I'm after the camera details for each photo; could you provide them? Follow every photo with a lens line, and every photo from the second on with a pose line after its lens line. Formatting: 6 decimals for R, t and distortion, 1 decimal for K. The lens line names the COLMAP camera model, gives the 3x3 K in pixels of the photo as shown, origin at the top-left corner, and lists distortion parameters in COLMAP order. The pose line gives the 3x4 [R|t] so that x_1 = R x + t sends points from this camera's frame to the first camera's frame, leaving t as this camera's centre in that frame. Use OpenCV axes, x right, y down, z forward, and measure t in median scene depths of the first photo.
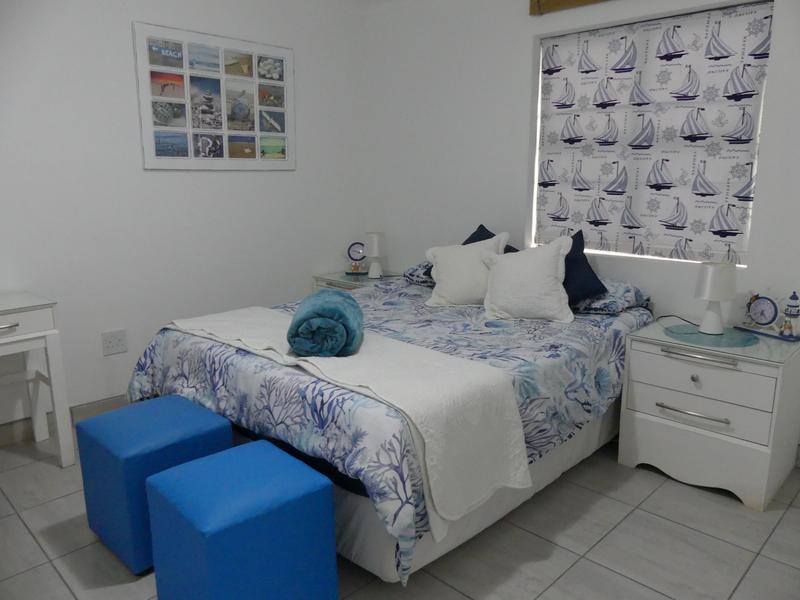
lens RADIAL K [[600.7, 0, 400.3], [0, 600.7, 296.6], [0, 0, 1]] dist [-0.034296, 0.018239]
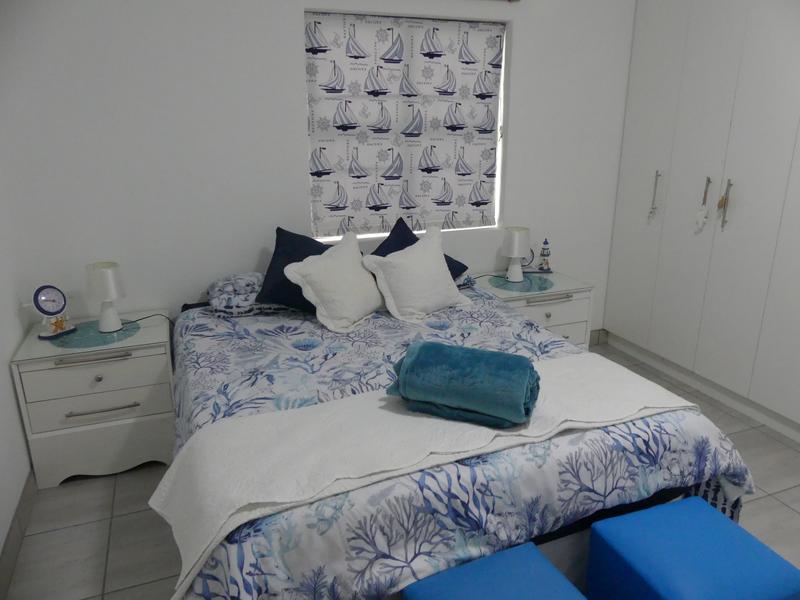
lens RADIAL K [[600.7, 0, 395.4], [0, 600.7, 301.2], [0, 0, 1]] dist [-0.034296, 0.018239]
pose [[0.410508, -0.272940, 0.870050, -0.689275], [0.185551, 0.959192, 0.213358, -0.207403], [-0.892779, 0.073853, 0.444401, 0.585618]]
